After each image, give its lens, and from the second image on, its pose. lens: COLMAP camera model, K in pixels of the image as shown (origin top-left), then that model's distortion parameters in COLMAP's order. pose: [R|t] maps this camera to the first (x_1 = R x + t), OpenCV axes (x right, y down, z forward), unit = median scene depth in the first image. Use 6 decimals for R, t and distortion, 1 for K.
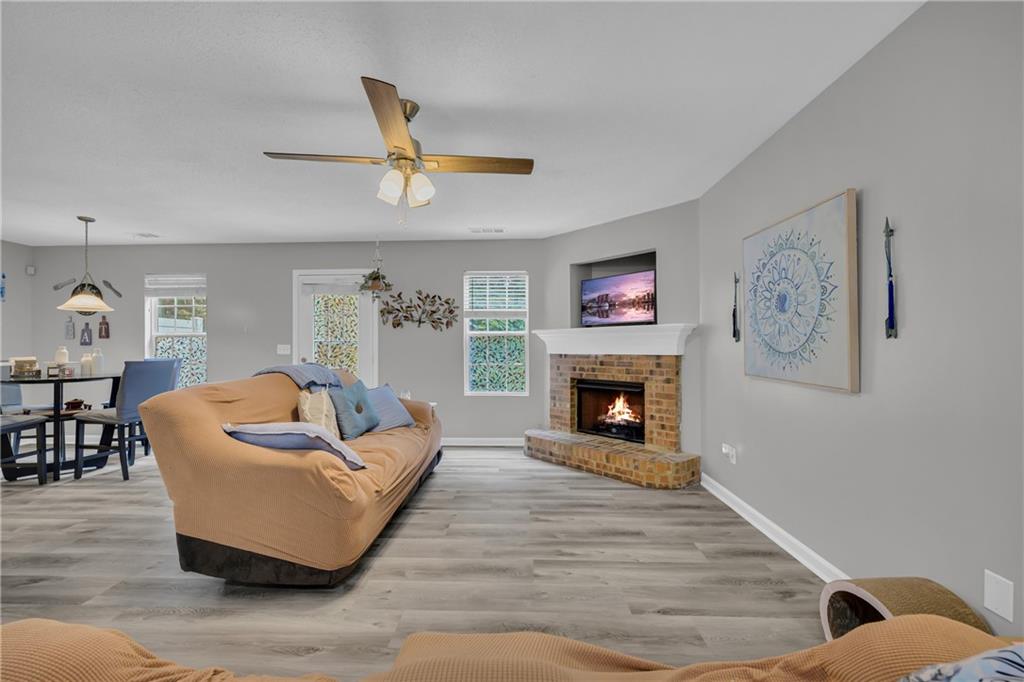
lens RADIAL K [[420.5, 0, 519.5], [0, 420.5, 343.5], [0, 0, 1]] dist [0.000709, -0.001018]
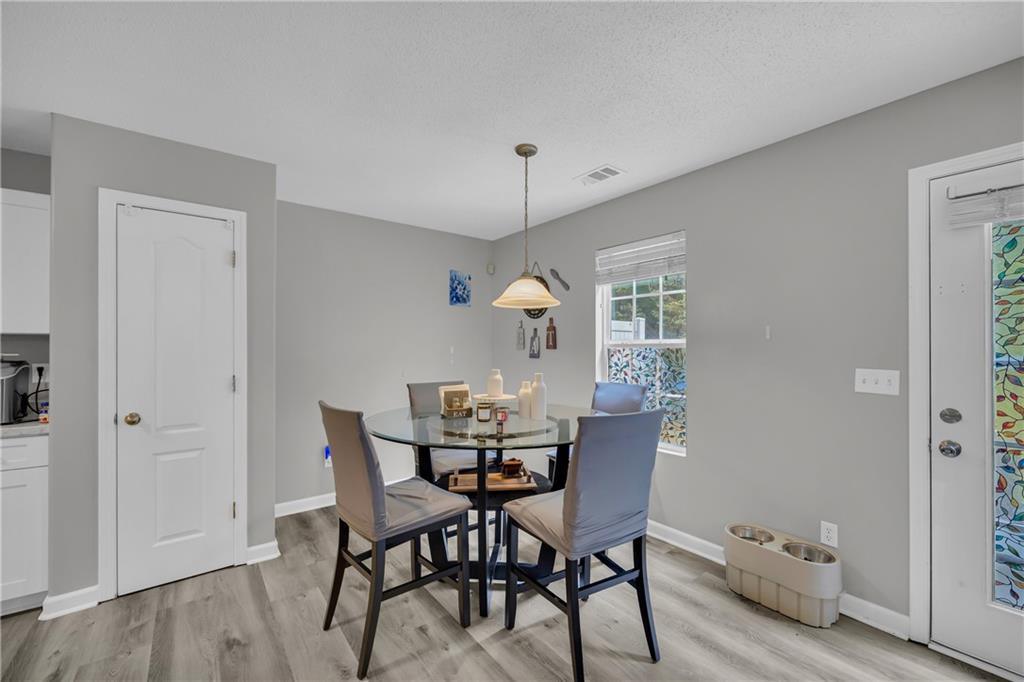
lens RADIAL K [[420.5, 0, 517.4], [0, 420.5, 343.9], [0, 0, 1]] dist [0.000709, -0.001018]
pose [[0.640391, -0.001596, -0.768047, -0.472268], [0.001828, 0.999998, -0.000554, -0.020875], [0.768047, -0.001049, 0.640393, 0.493825]]
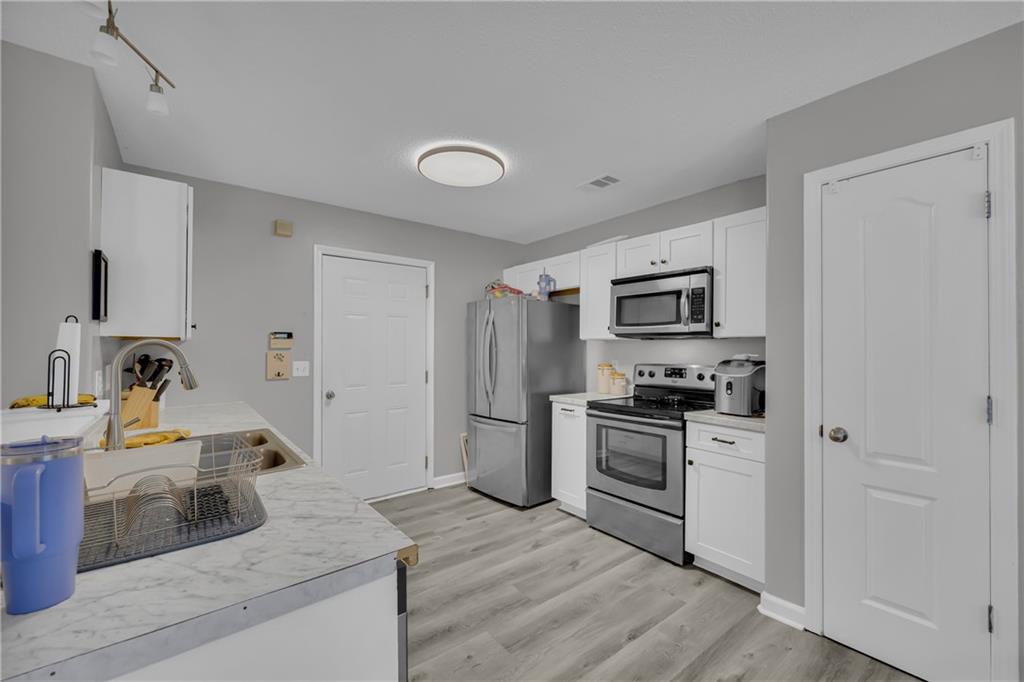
lens RADIAL K [[420.5, 0, 518.5], [0, 420.5, 345.4], [0, 0, 1]] dist [0.000709, -0.001018]
pose [[-0.757379, -0.004363, -0.652960, -0.616145], [-0.000681, 0.999982, -0.005891, -0.018983], [0.652975, -0.004017, -0.757369, 0.563103]]
